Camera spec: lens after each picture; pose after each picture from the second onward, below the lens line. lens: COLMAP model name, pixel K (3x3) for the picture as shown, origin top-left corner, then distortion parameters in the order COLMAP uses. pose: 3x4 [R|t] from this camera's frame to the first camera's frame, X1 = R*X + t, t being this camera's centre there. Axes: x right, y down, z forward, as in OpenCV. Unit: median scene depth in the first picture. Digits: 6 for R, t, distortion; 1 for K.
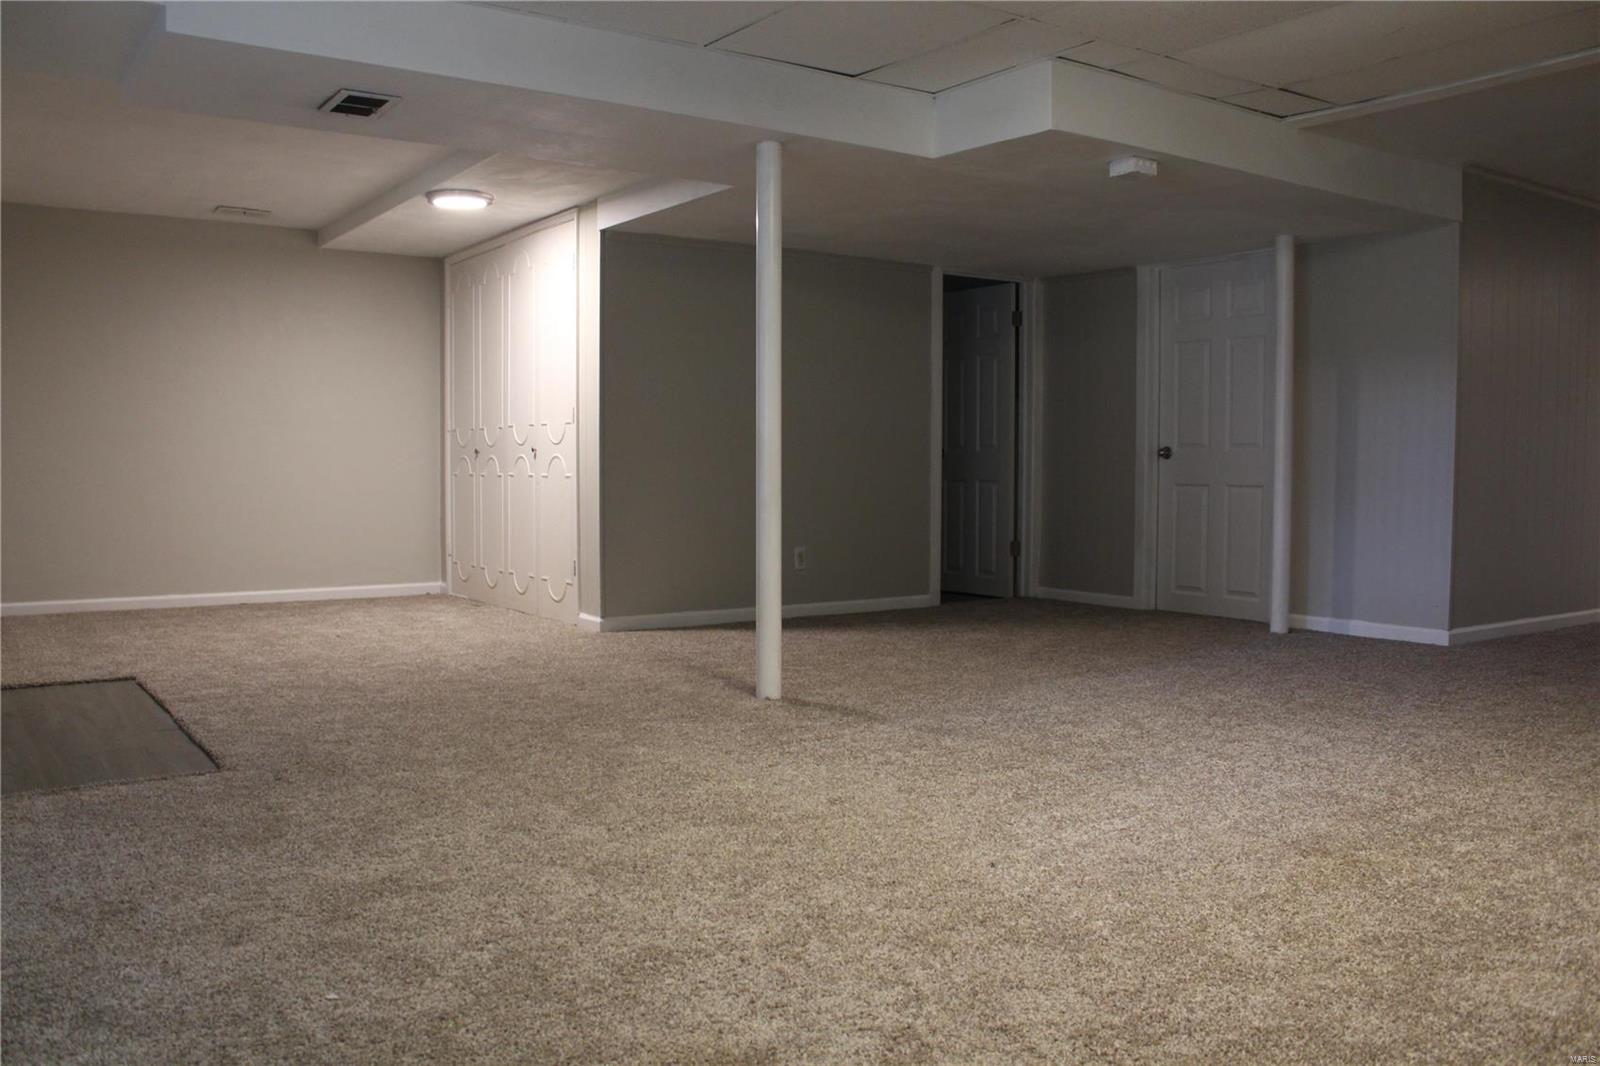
lens RADIAL K [[1339.3, 0, 763.1], [0, 1339.3, 524.6], [0, 0, 1]] dist [-0.148966, 0.108889]
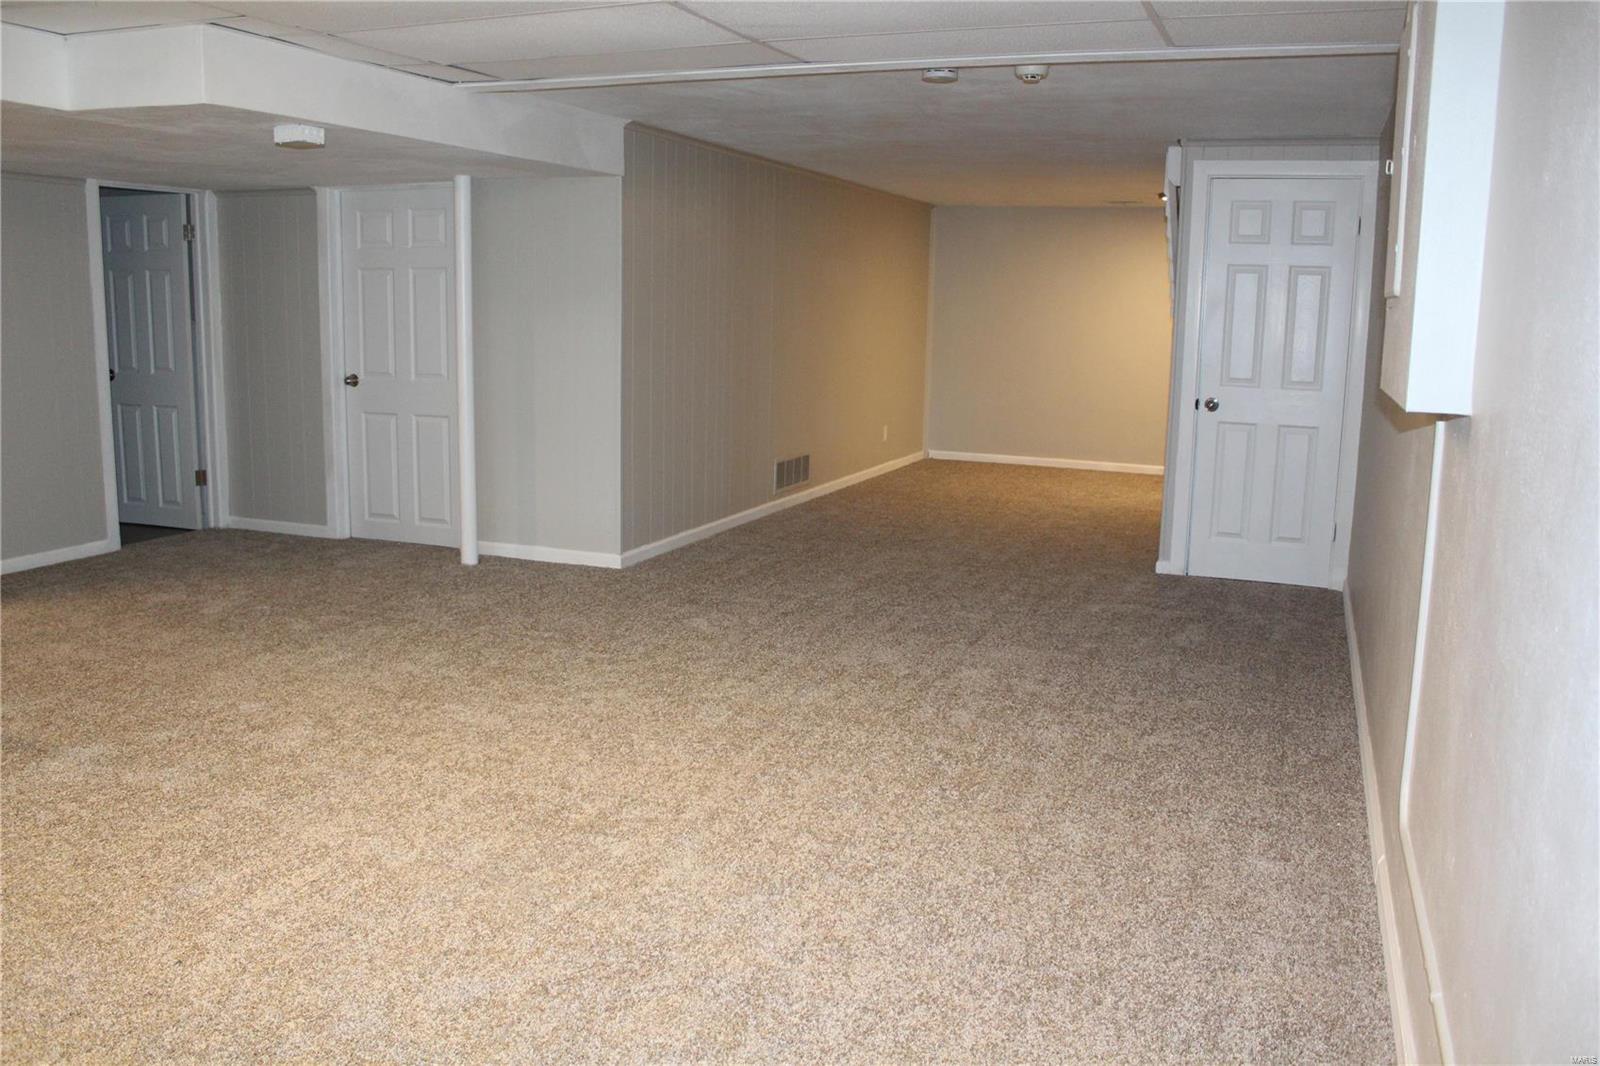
lens RADIAL K [[1339.3, 0, 800.0], [0, 1339.3, 533.1], [0, 0, 1]] dist [-0.148966, 0.108889]
pose [[0.821822, -0.088152, 0.562883, 0.028349], [0.014305, 0.990839, 0.134287, -0.128762], [-0.569564, -0.102308, 0.815555, -0.012402]]
